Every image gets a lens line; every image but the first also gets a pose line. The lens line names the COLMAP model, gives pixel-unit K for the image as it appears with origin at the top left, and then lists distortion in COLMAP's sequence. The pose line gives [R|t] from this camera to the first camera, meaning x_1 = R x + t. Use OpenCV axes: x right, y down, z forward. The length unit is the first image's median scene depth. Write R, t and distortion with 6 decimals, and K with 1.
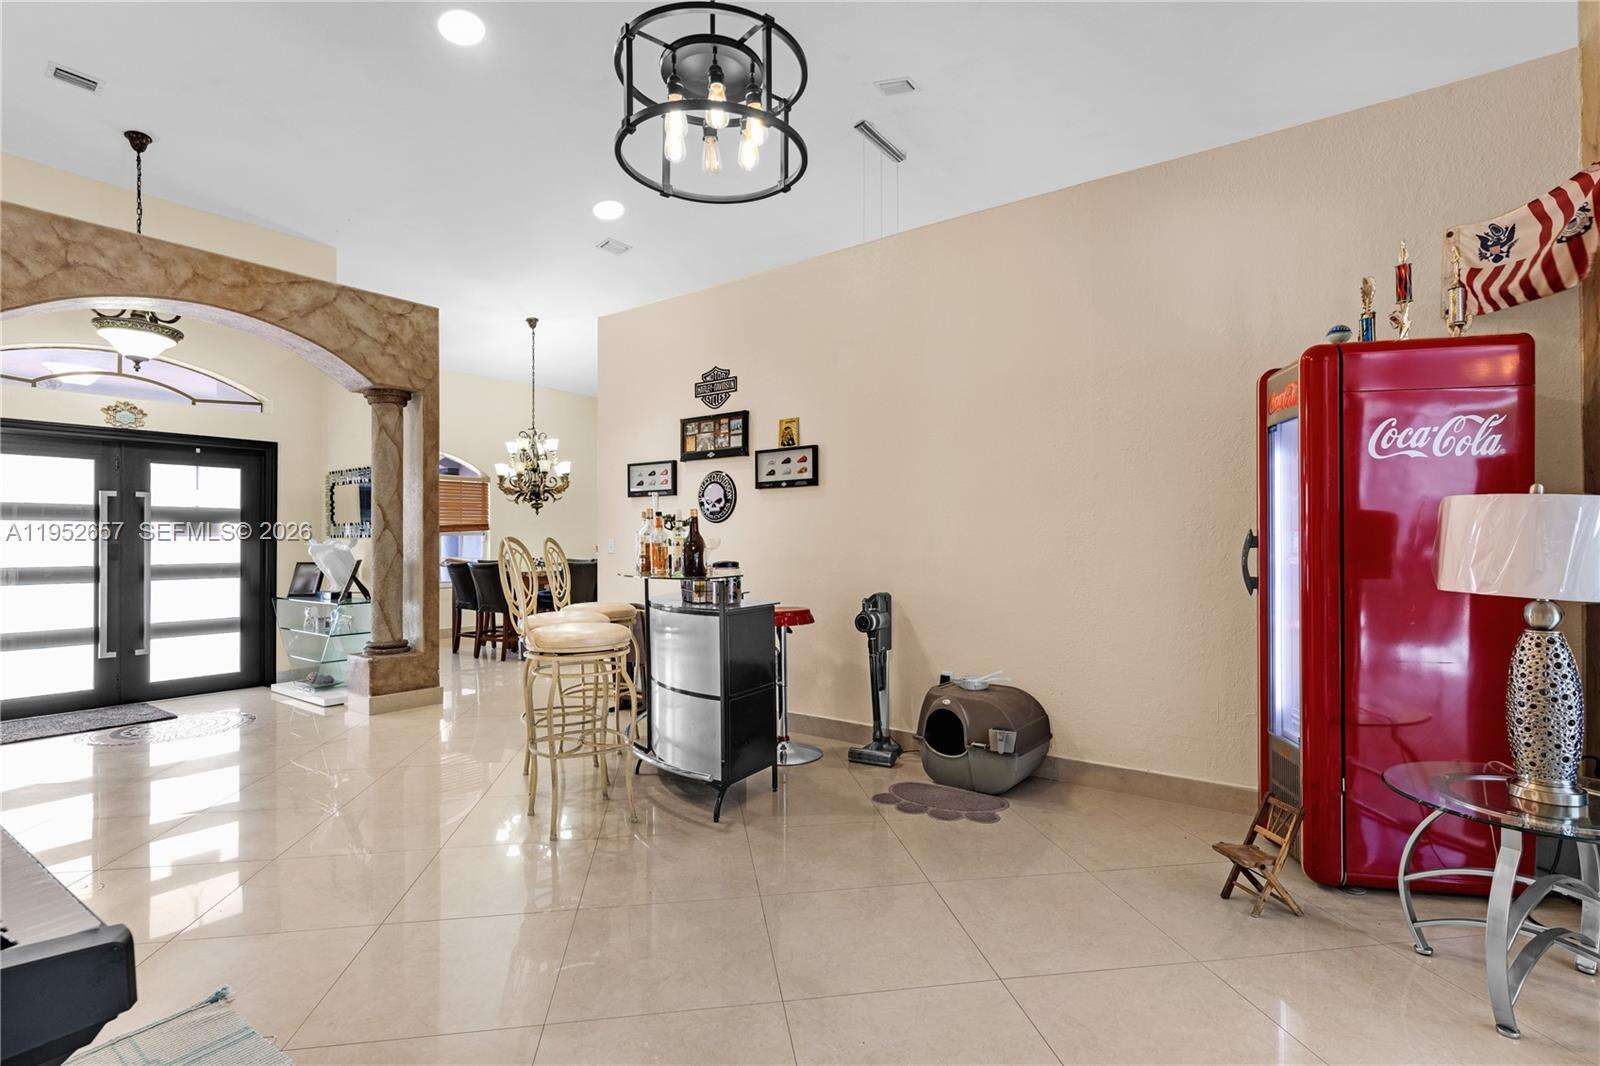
lens RADIAL K [[763.8, 0, 796.1], [0, 763.8, 536.1], [0, 0, 1]] dist [0.003387, 0.001086]
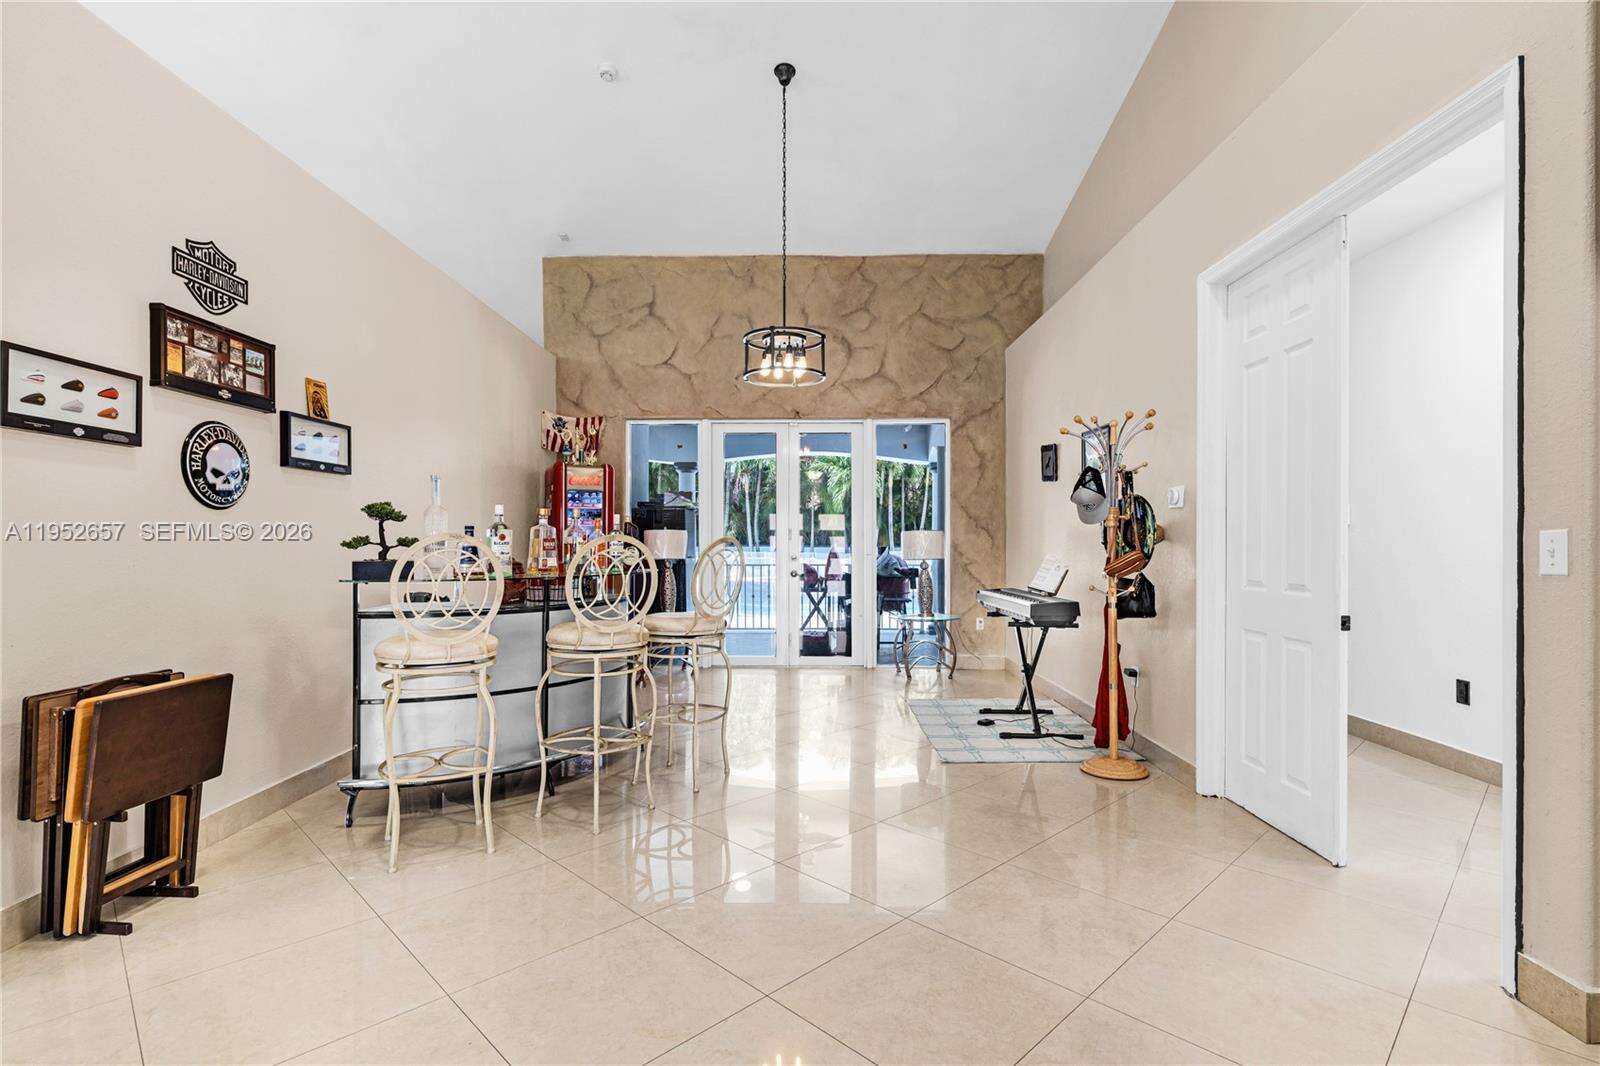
lens RADIAL K [[763.8, 0, 803.8], [0, 763.8, 533.2], [0, 0, 1]] dist [0.003387, 0.001086]
pose [[-0.587161, 0.023593, 0.809126, -0.857039], [0.009827, 0.999709, -0.022019, 0.018352], [-0.809410, -0.004977, -0.587223, 0.996755]]
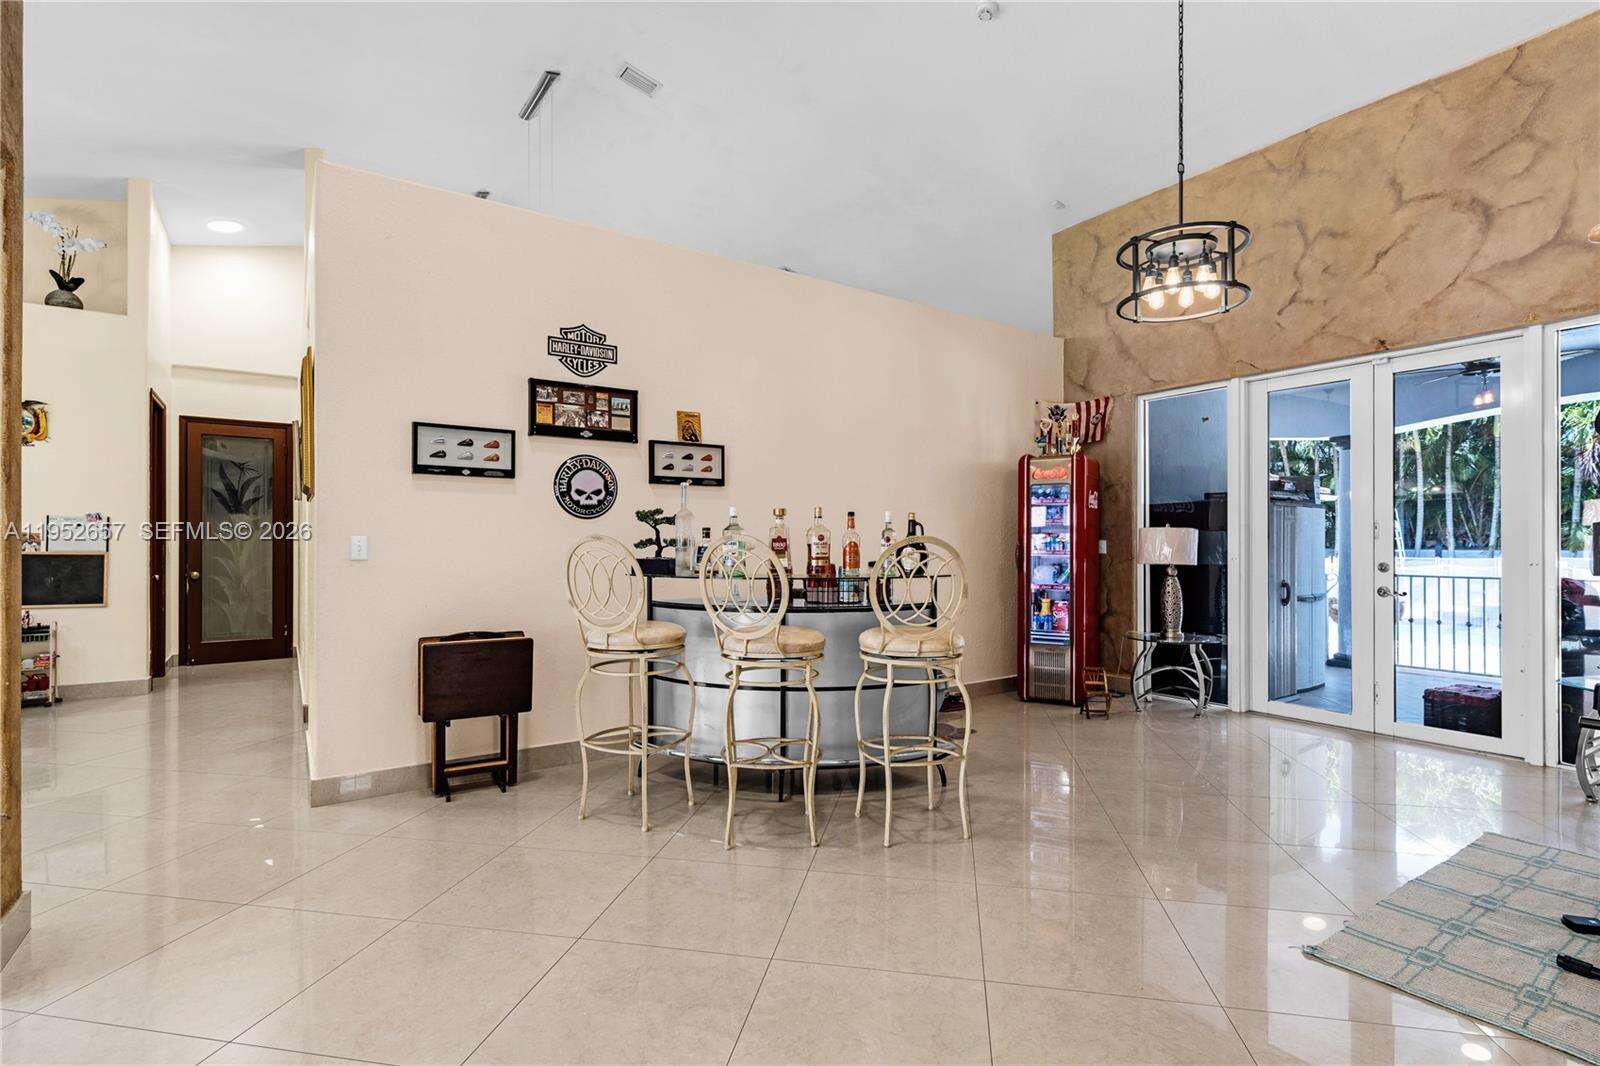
lens RADIAL K [[763.8, 0, 807.3], [0, 763.8, 537.7], [0, 0, 1]] dist [0.003387, 0.001086]
pose [[0.329094, 0.022152, 0.944037, -0.798312], [-0.002314, 0.999741, -0.022653, 0.020212], [-0.944294, 0.005270, 0.329059, 0.524519]]
